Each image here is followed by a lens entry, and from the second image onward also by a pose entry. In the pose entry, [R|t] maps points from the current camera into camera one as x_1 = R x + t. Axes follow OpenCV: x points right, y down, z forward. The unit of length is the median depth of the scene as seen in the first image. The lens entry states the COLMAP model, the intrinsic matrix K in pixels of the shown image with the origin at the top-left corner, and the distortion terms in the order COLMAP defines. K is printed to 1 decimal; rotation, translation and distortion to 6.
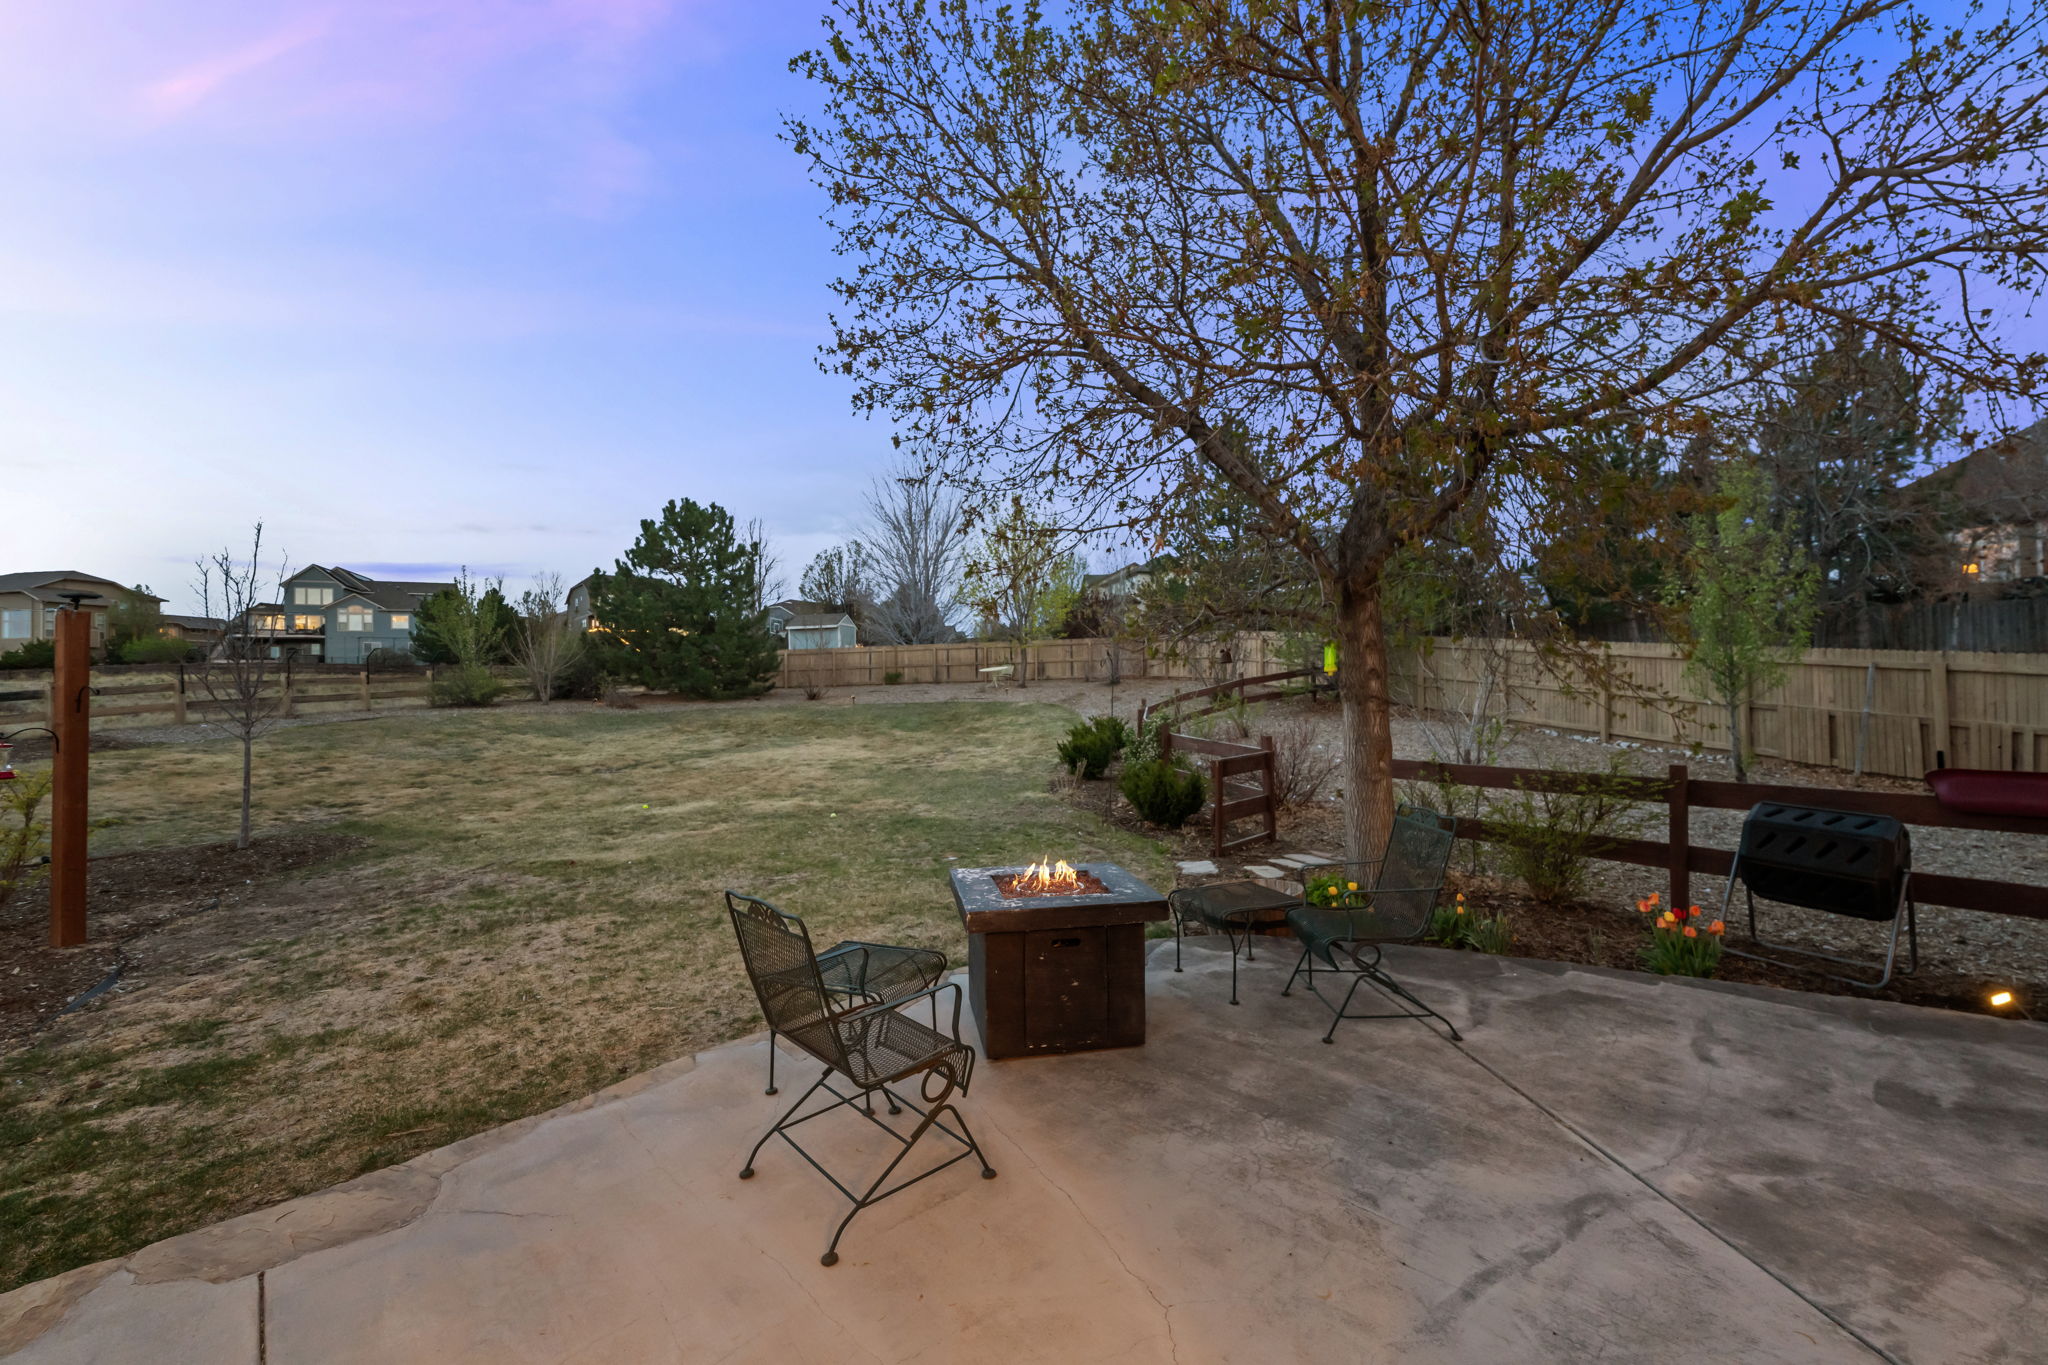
lens RADIAL K [[792.9, 0, 1044.7], [0, 792.9, 682.6], [0, 0, 1]] dist [-0.000078, -0.000021]
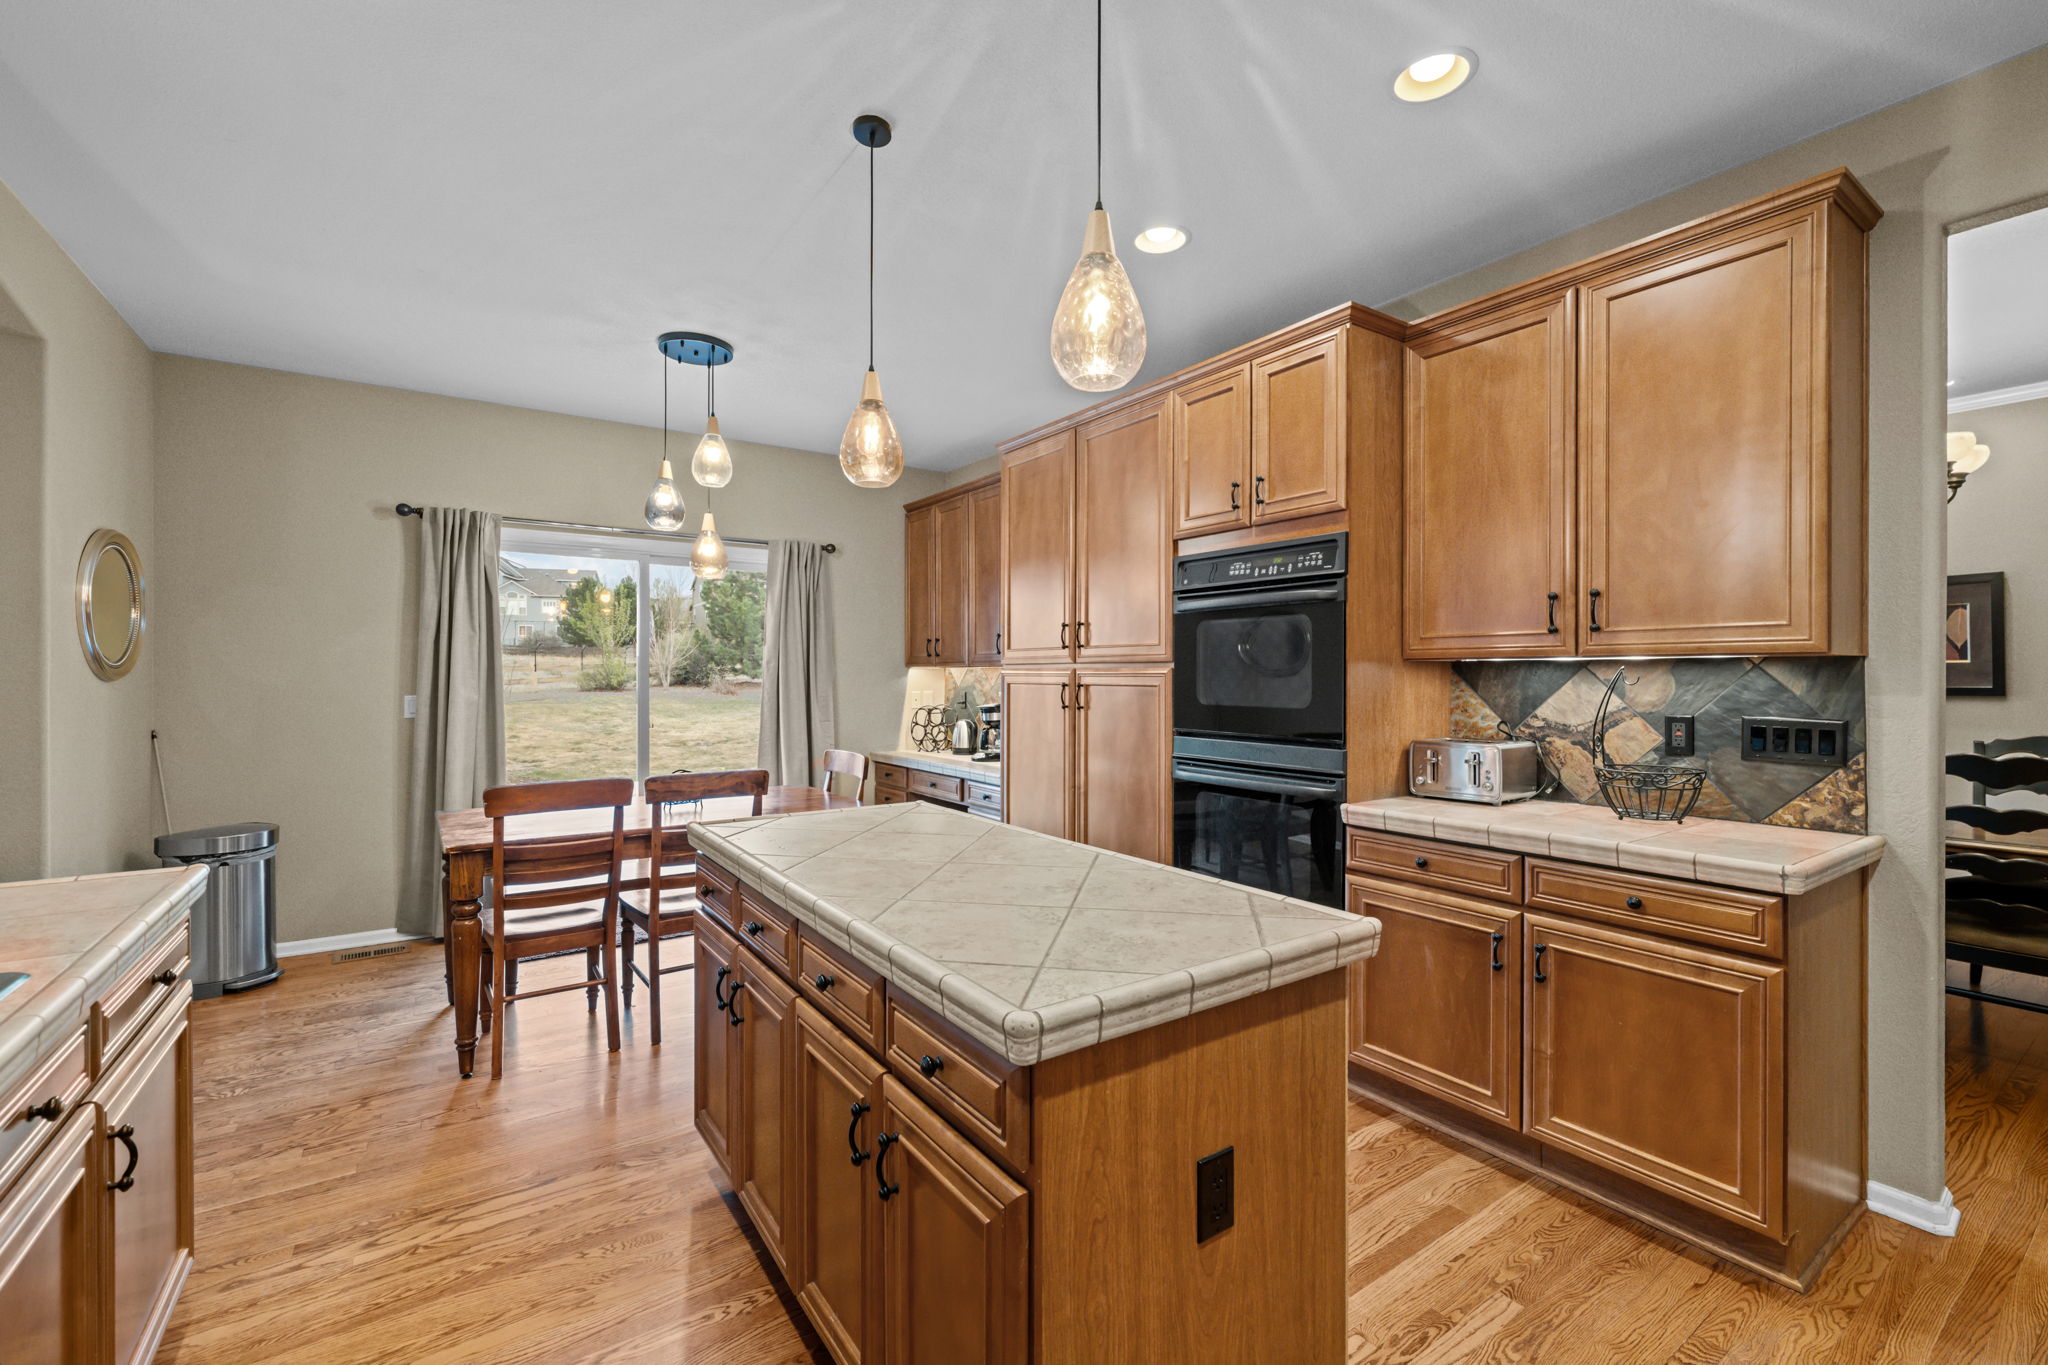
lens RADIAL K [[860.0, 0, 1031.2], [0, 860.0, 674.6], [0, 0, 1]] dist [0.000271, -0.000015]
pose [[0.985946, 0.018954, -0.165984, 0.201665], [-0.017946, 0.999810, 0.007574, -0.023185], [0.166096, -0.004489, 0.986099, -0.294784]]
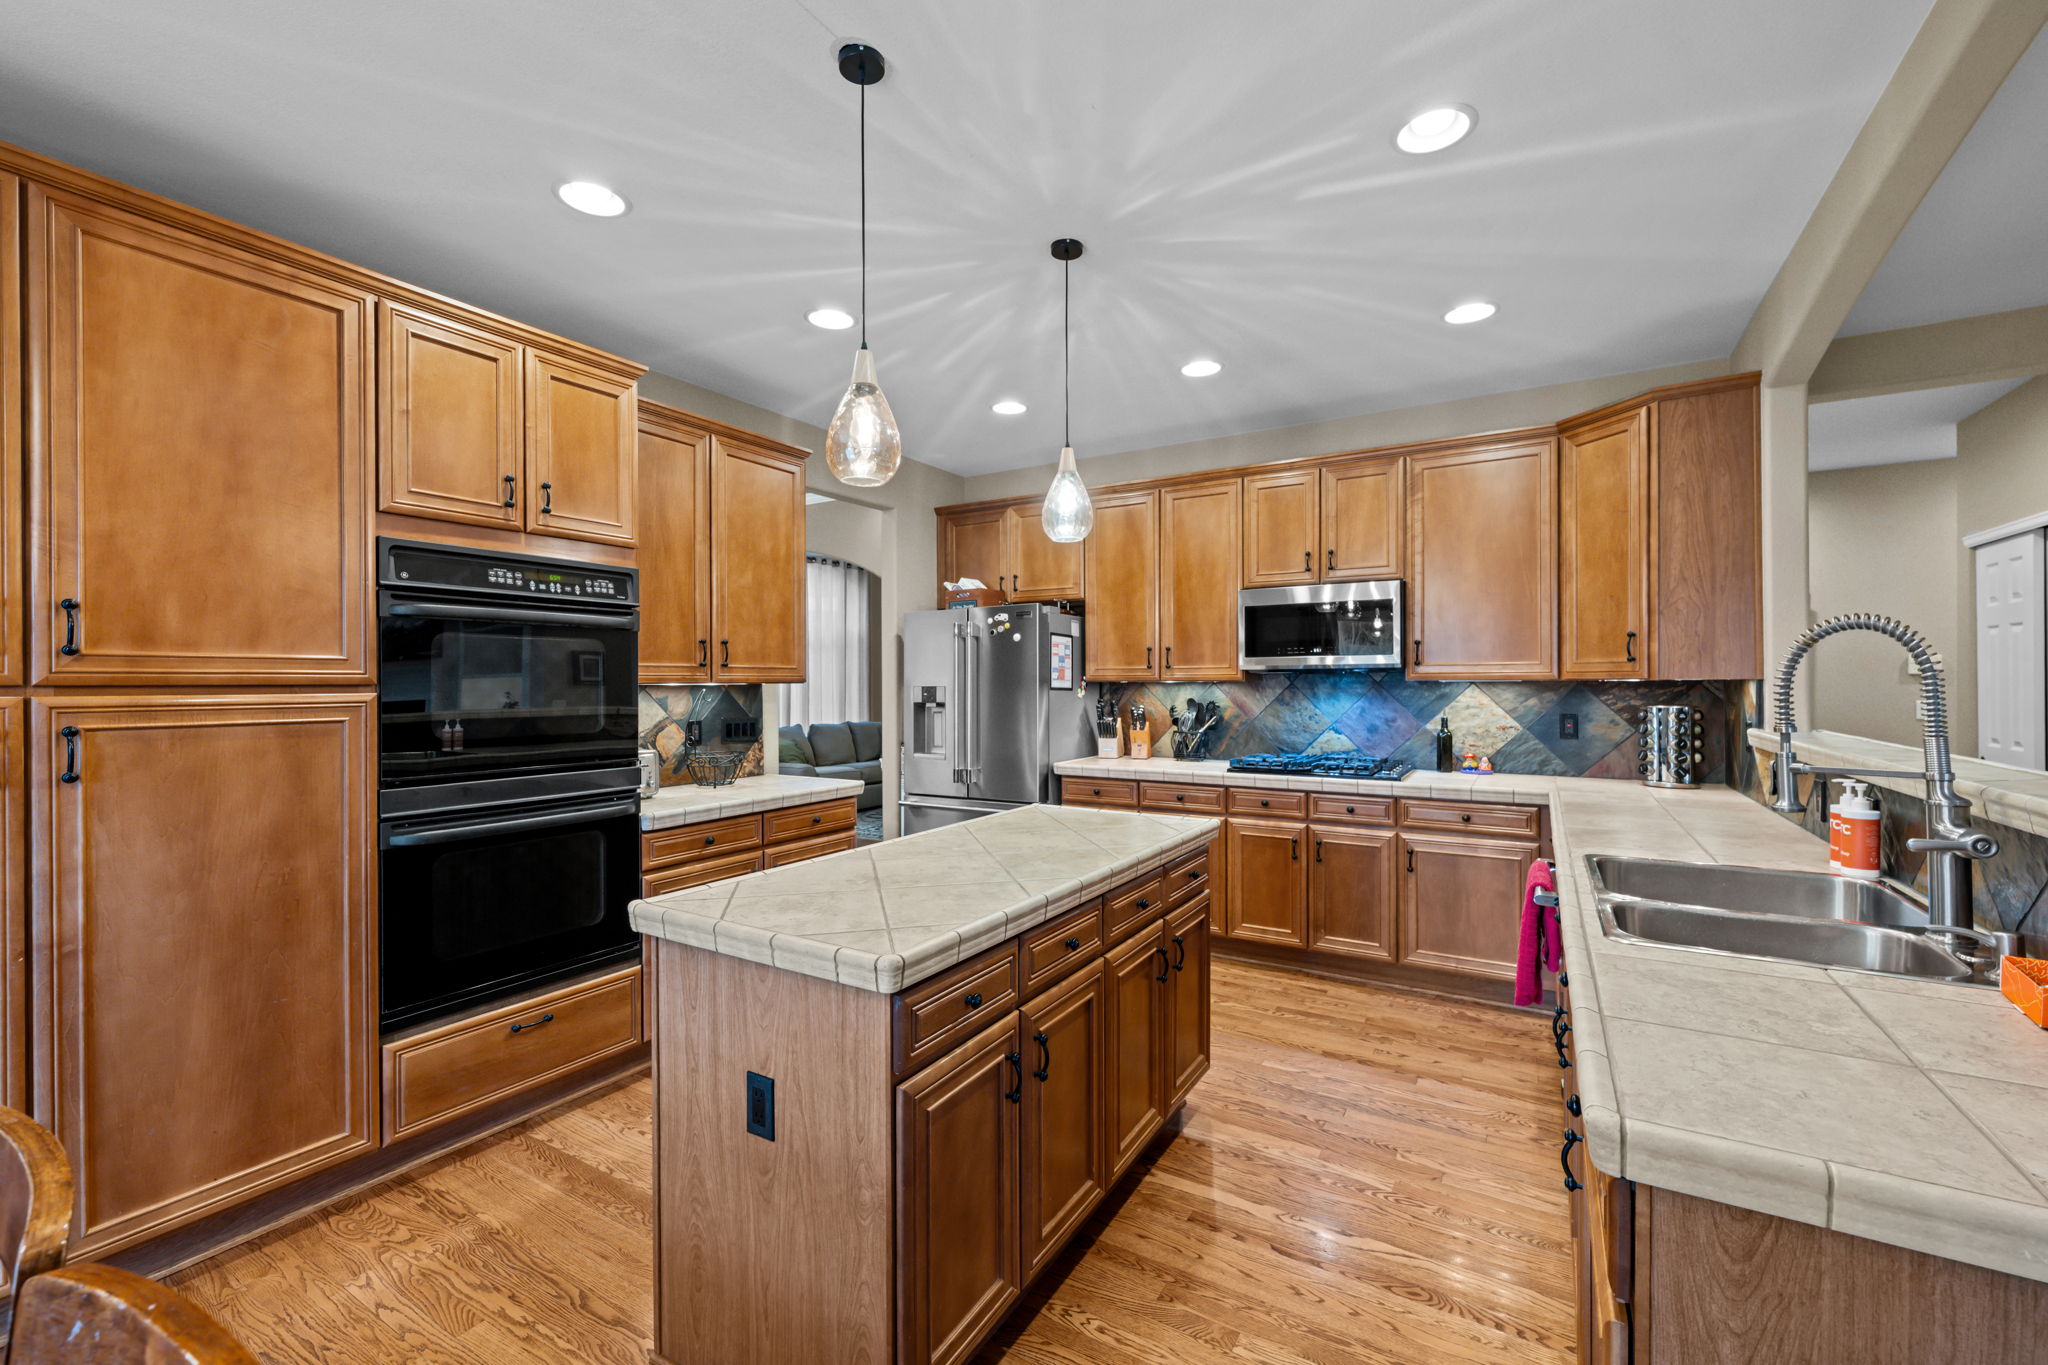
lens RADIAL K [[843.0, 0, 1033.2], [0, 843.0, 684.9], [0, 0, 1]] dist [-0.000591, -0.000249]
pose [[-0.252774, 0.014221, 0.967421, 0.050881], [0.001763, 0.999897, -0.014237, -0.023206], [-0.967524, -0.001893, -0.252773, -0.167845]]
